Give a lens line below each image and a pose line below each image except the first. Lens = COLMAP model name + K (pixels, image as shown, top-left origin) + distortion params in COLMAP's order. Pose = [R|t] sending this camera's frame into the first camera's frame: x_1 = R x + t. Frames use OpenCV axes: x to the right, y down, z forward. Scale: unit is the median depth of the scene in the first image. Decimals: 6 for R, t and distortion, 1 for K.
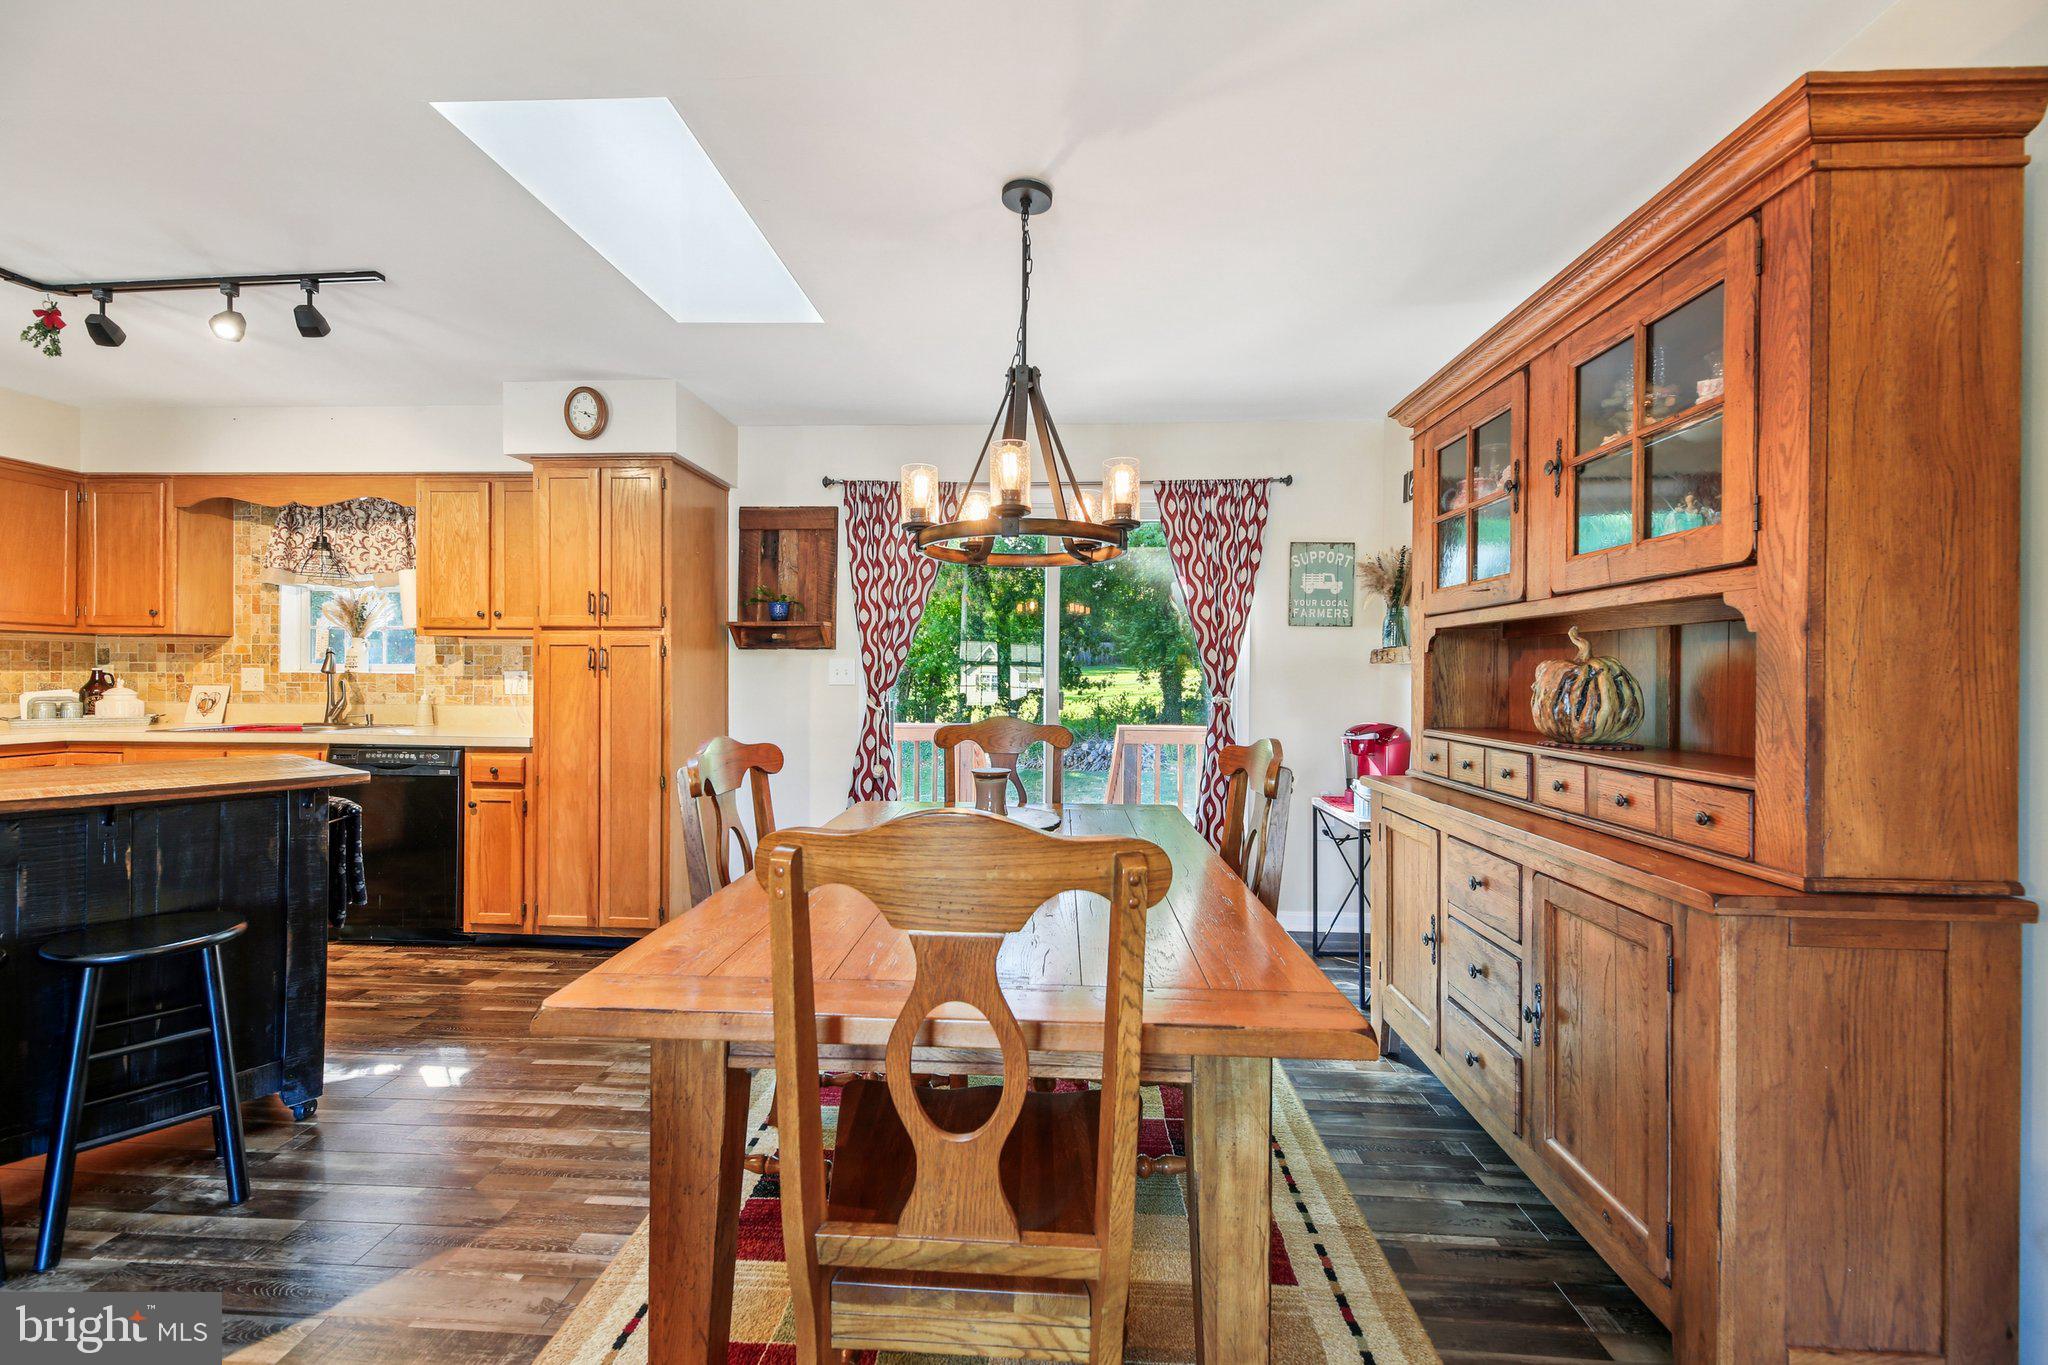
lens RADIAL K [[828.6, 0, 1039.5], [0, 828.6, 679.6], [0, 0, 1]] dist [-0.001189, -0.001289]
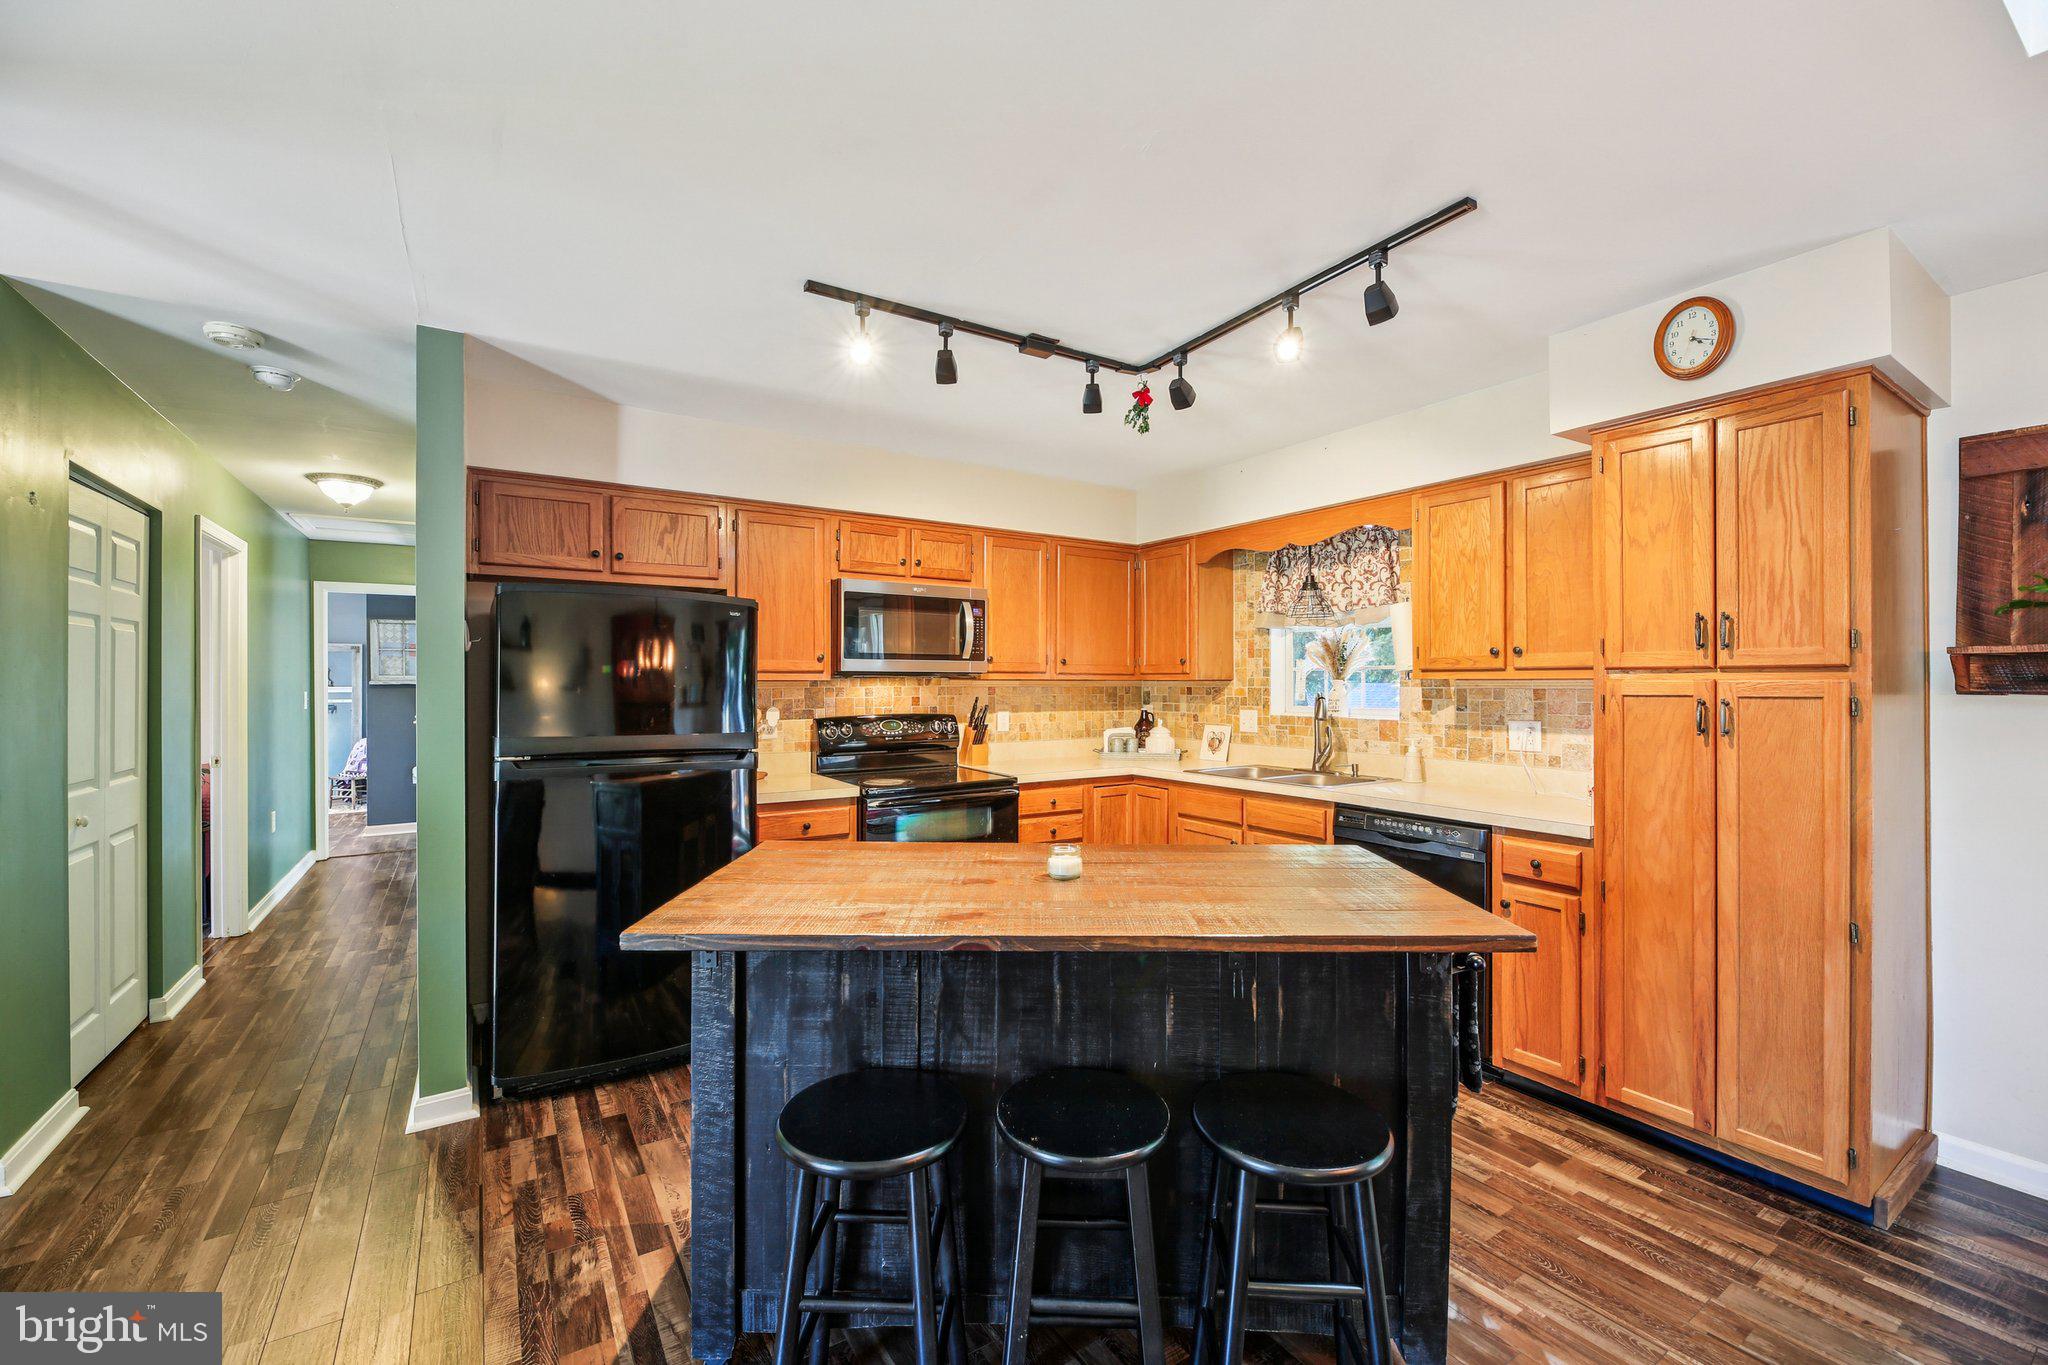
lens RADIAL K [[828.6, 0, 1033.3], [0, 828.6, 682.7], [0, 0, 1]] dist [-0.001189, -0.001289]
pose [[0.594345, -0.008947, -0.804160, -0.300223], [0.002877, 0.999955, -0.009000, -0.043473], [0.804205, 0.003035, 0.594345, 0.177795]]
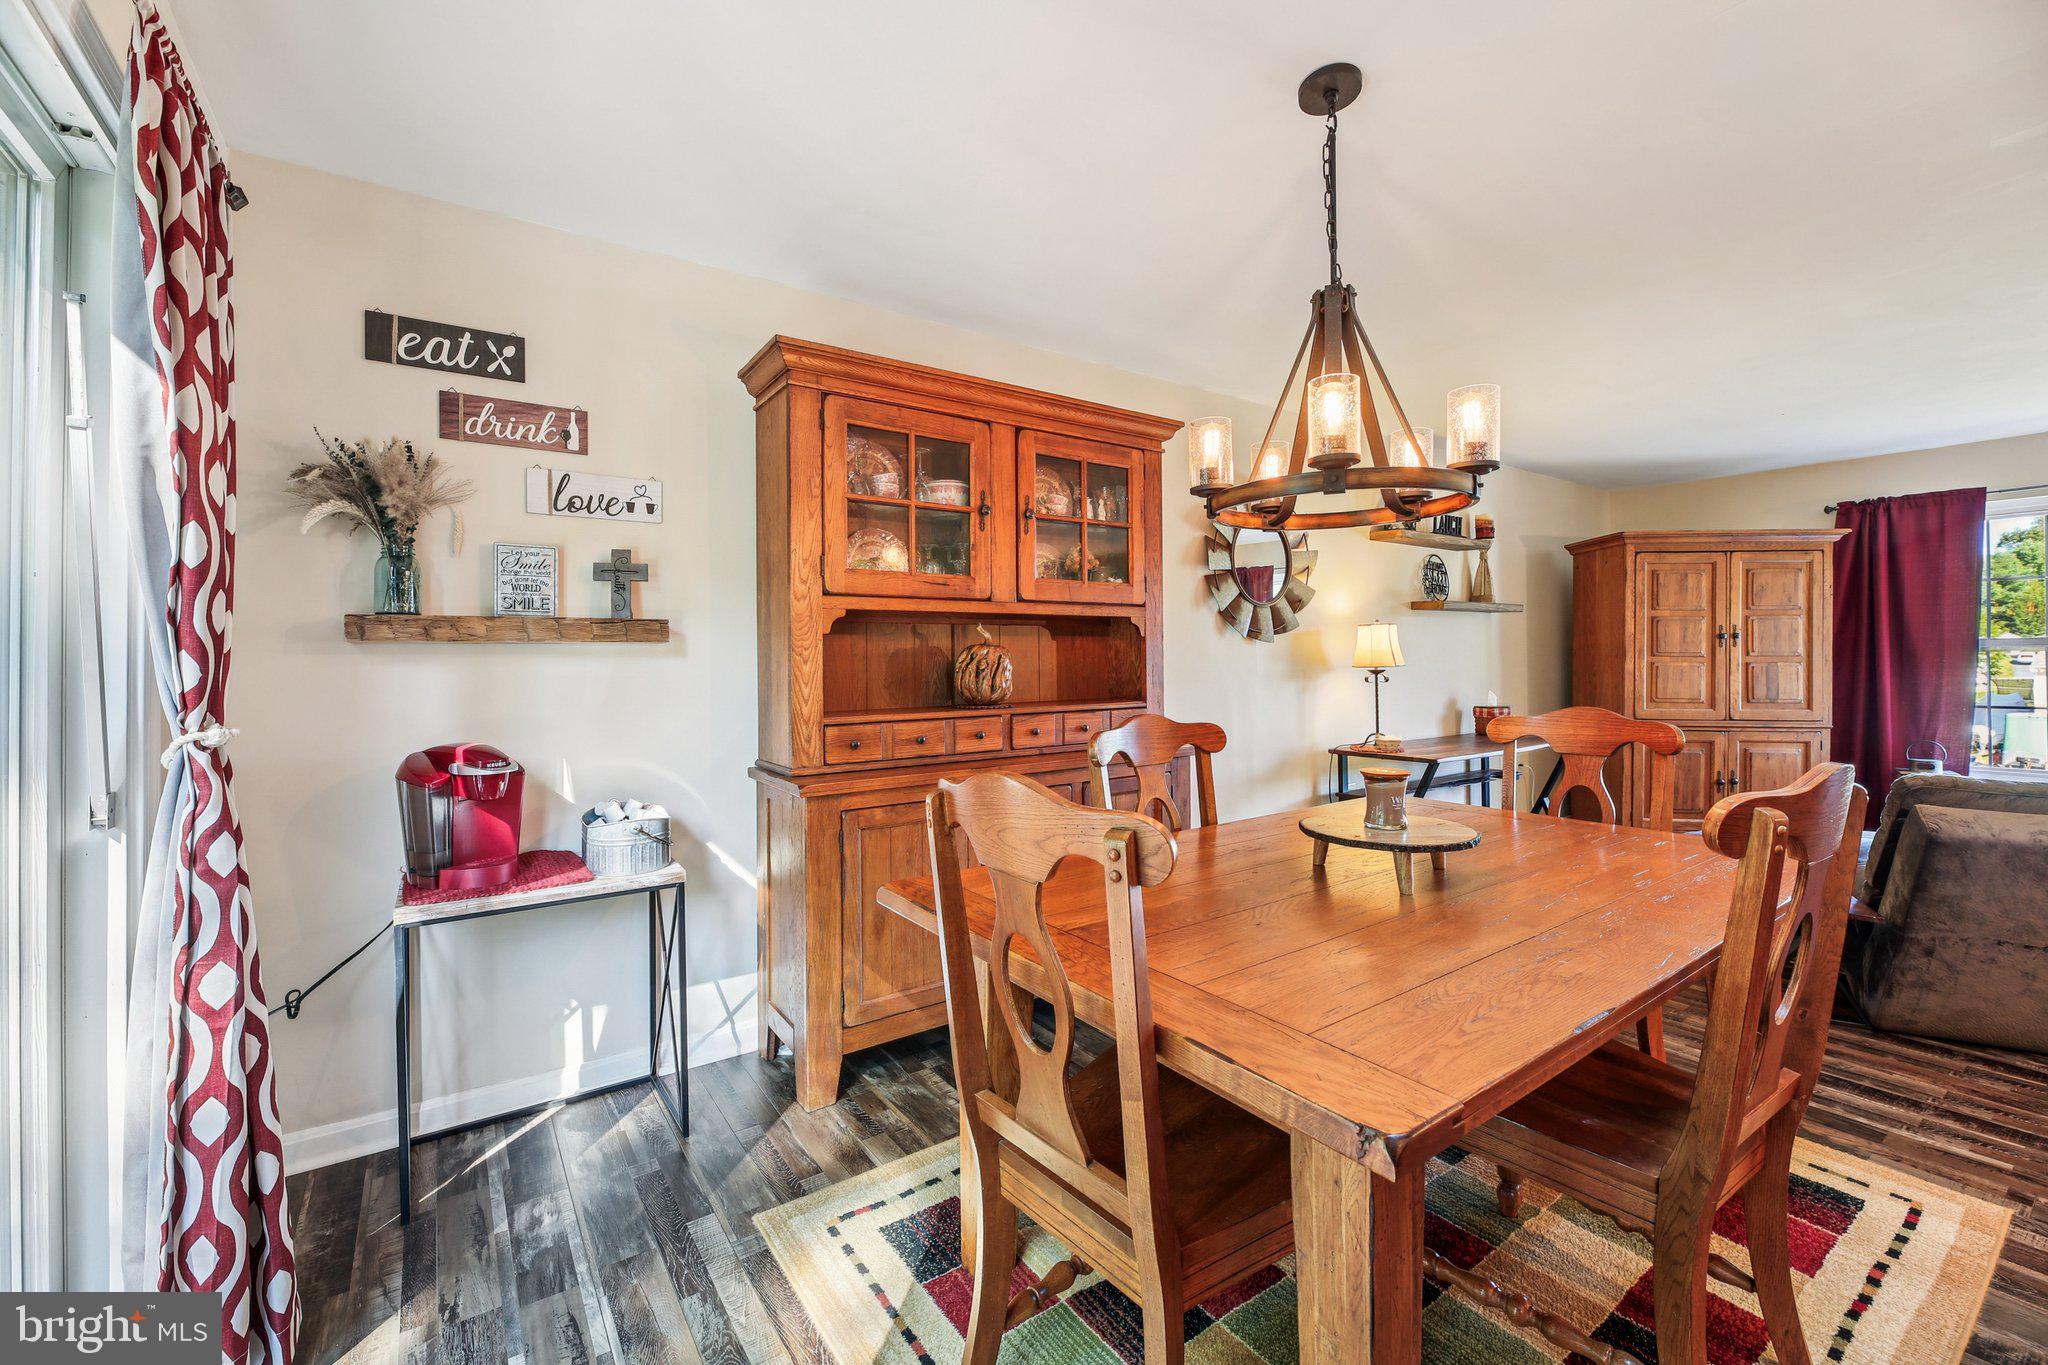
lens RADIAL K [[828.6, 0, 1018.9], [0, 828.6, 658.5], [0, 0, 1]] dist [-0.001189, -0.001289]
pose [[-0.611014, -0.003743, 0.791611, -0.257625], [0.007088, 0.999923, 0.010199, -0.008893], [-0.791588, 0.011843, -0.610941, 0.959585]]
